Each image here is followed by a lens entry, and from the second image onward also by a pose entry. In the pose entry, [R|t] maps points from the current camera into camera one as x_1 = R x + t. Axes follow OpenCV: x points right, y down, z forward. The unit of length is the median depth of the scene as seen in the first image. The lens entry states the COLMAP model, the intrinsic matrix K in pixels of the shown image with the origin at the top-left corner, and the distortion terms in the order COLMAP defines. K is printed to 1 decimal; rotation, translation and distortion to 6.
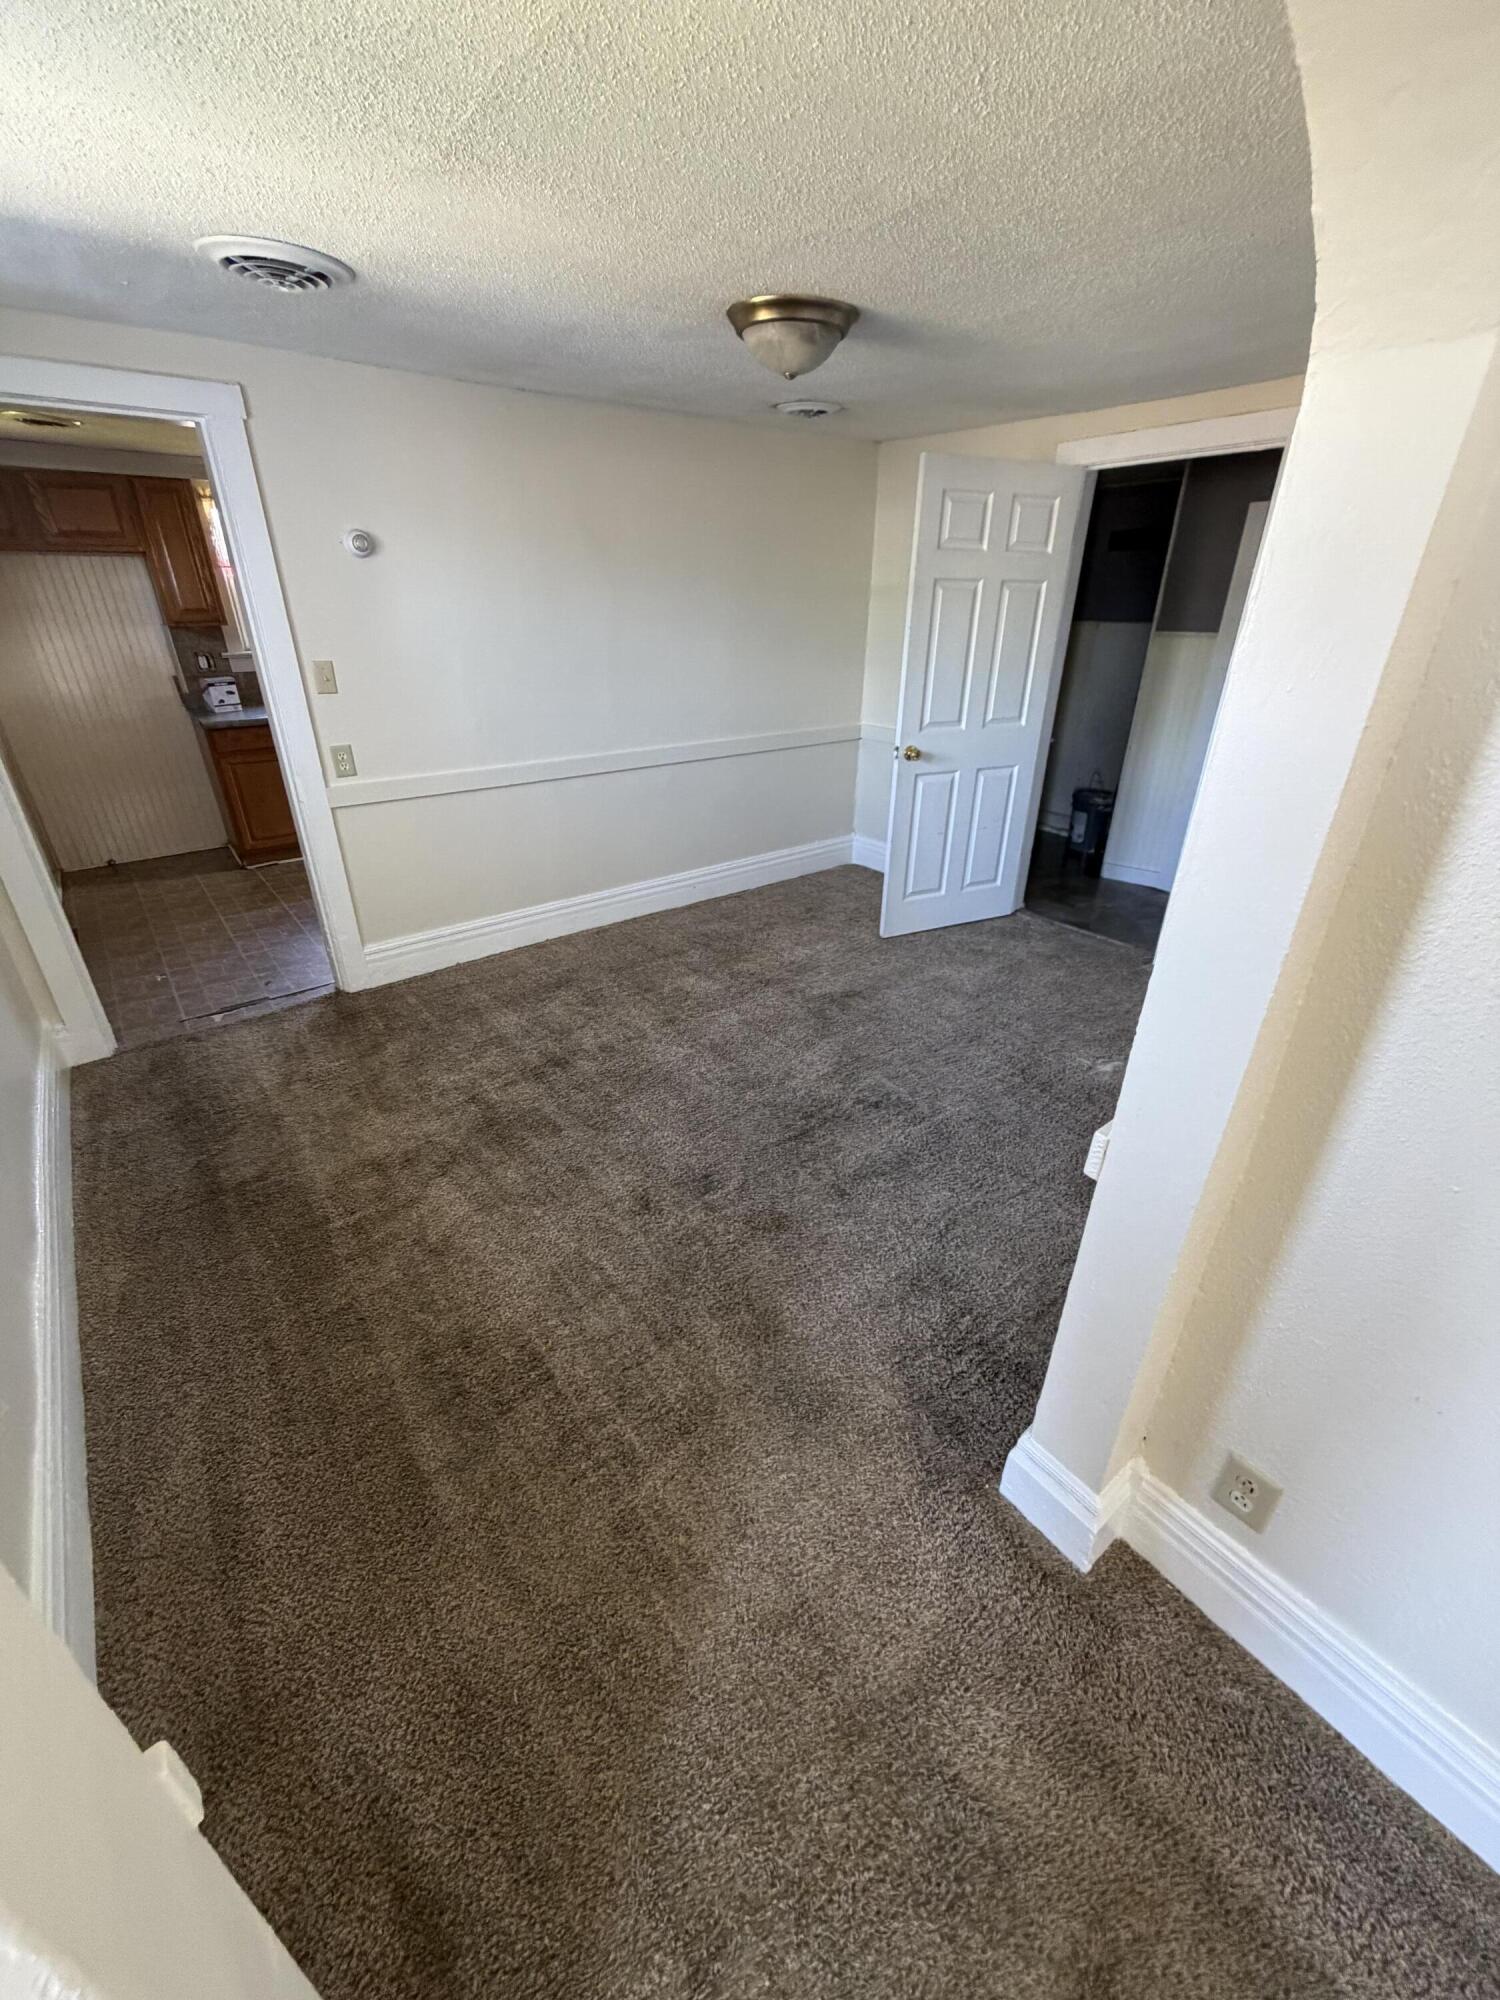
lens RADIAL K [[799.7, 0, 750.0], [0, 799.7, 1000.0], [0, 0, 1]] dist [-0.000501, 0.000180]
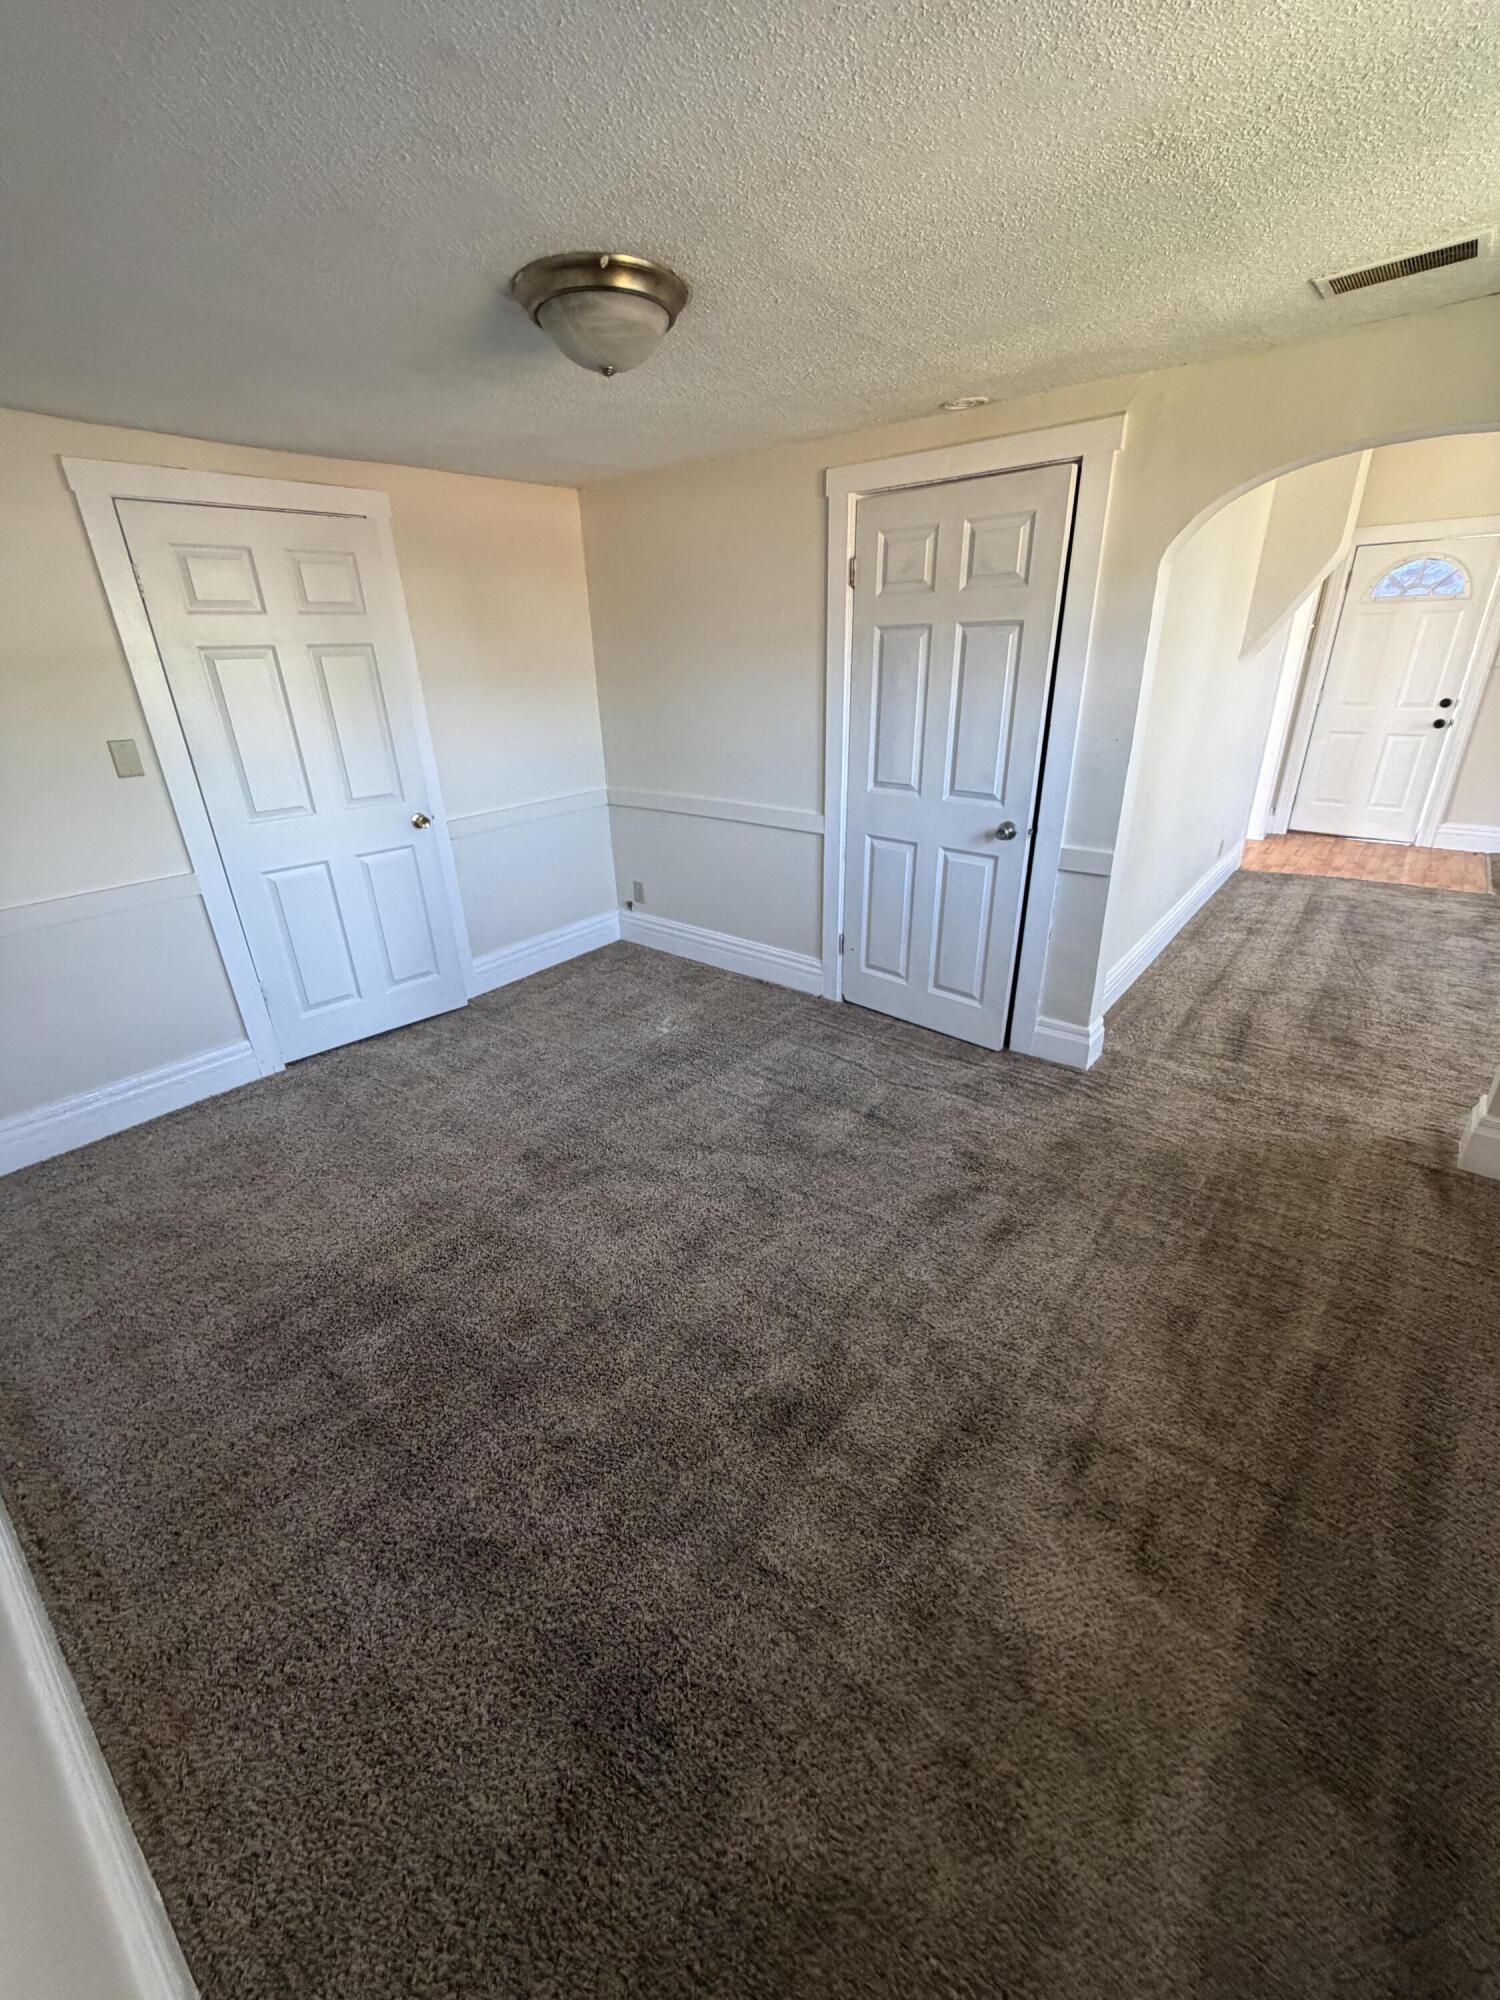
lens RADIAL K [[799.7, 0, 750.0], [0, 799.7, 1000.0], [0, 0, 1]] dist [-0.000501, 0.000180]
pose [[-0.230370, -0.390857, 0.891157, -0.833435], [0.469136, 0.757727, 0.453610, -0.564537], [-0.852550, 0.522572, 0.008808, 1.111176]]
